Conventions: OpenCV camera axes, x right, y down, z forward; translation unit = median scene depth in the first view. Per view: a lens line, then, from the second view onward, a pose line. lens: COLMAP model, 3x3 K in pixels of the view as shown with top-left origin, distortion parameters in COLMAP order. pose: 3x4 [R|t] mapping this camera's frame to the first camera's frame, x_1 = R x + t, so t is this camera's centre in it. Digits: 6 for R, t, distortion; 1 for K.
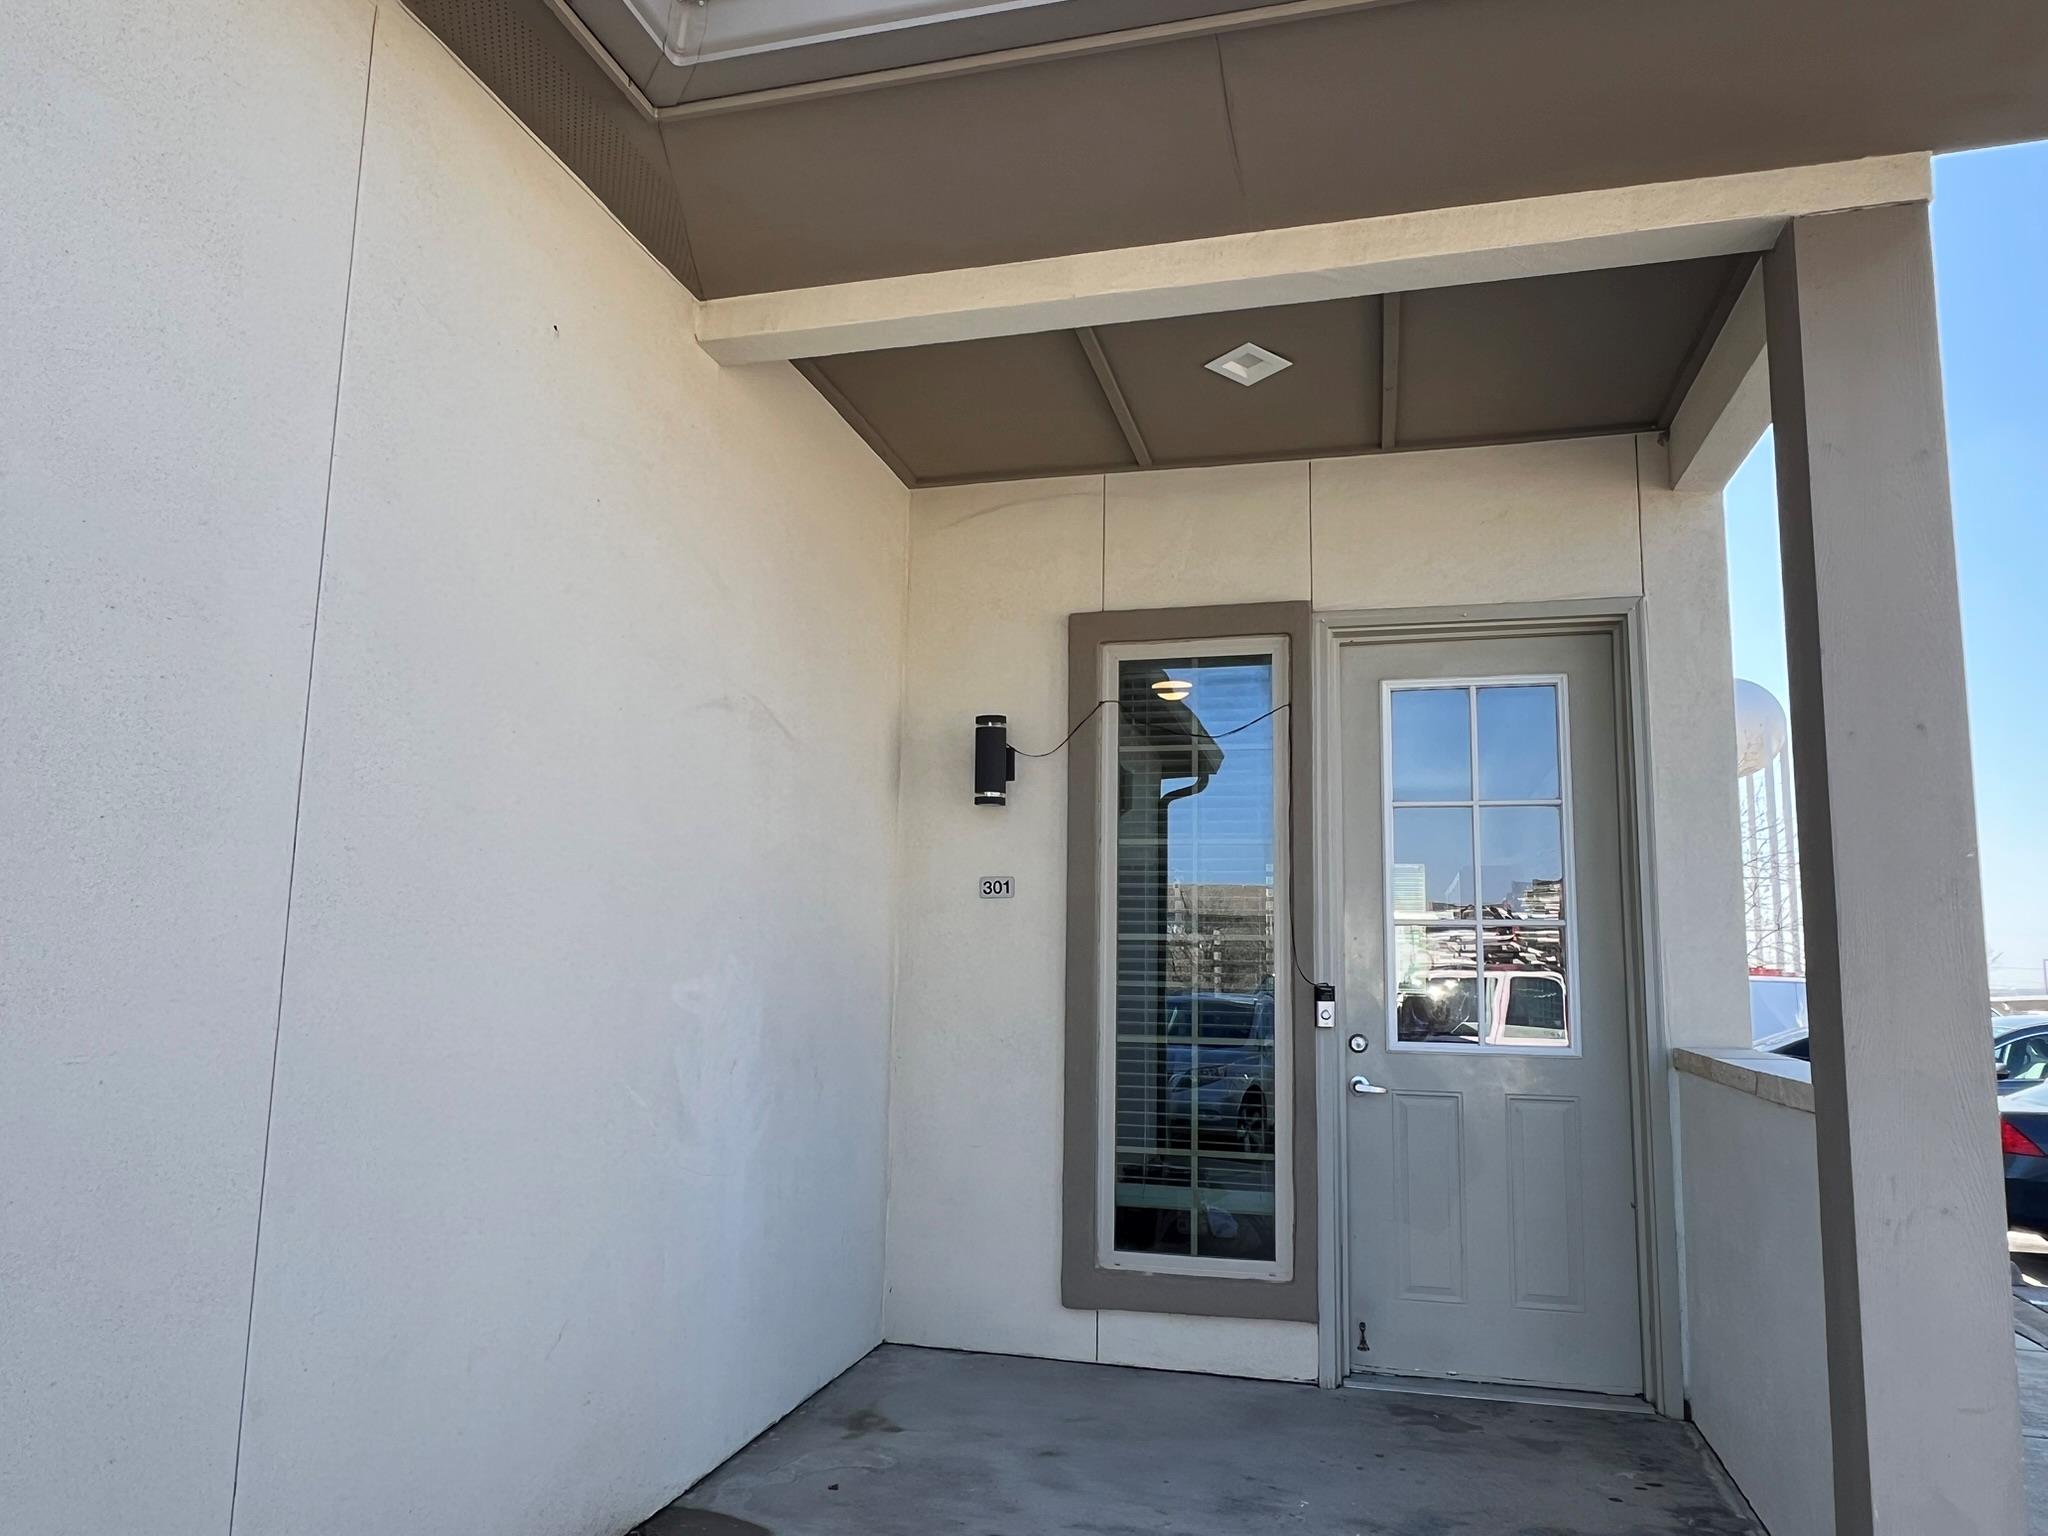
lens RADIAL K [[1353.9, 0, 1029.0], [0, 1353.9, 775.5], [0, 0, 1]] dist [0.000336, -0.006563]
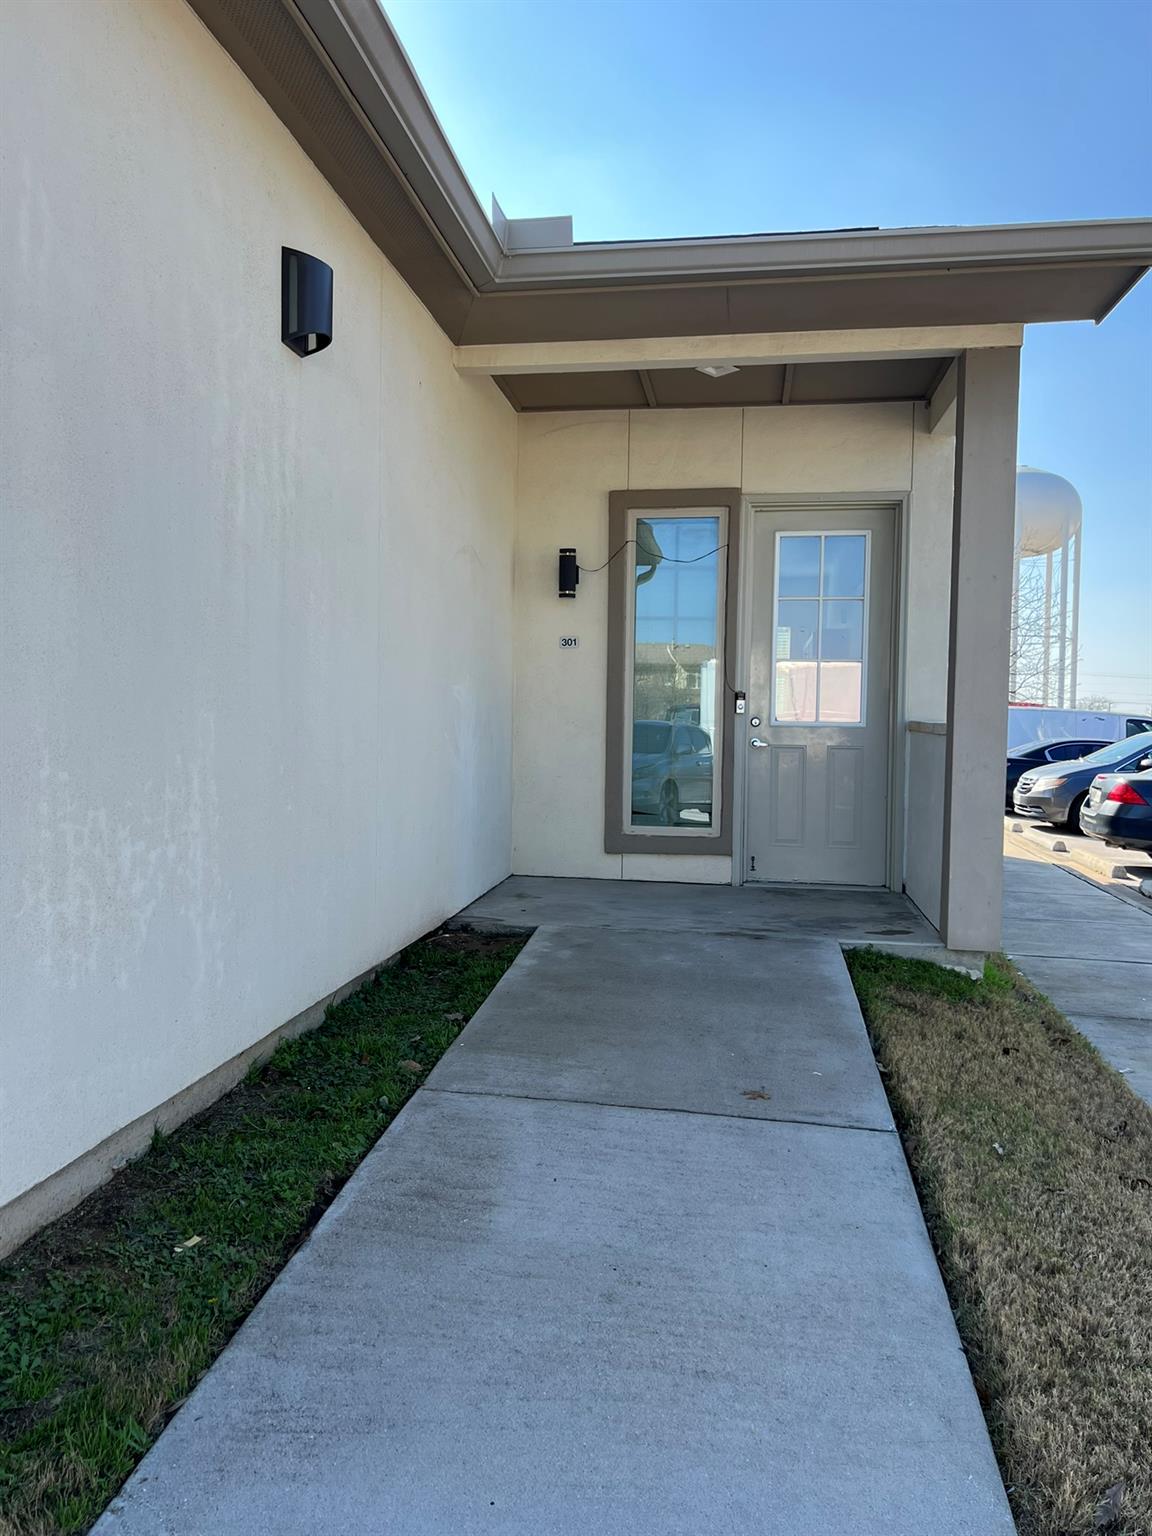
lens RADIAL K [[1167.2, 0, 575.7], [0, 1167.2, 763.5], [0, 0, 1]] dist [0.085137, -0.002880]
pose [[0.994597, -0.008007, 0.103503, -0.191761], [-0.011112, 0.983082, 0.182830, -0.049613], [-0.103215, -0.182992, 0.977681, -0.639773]]
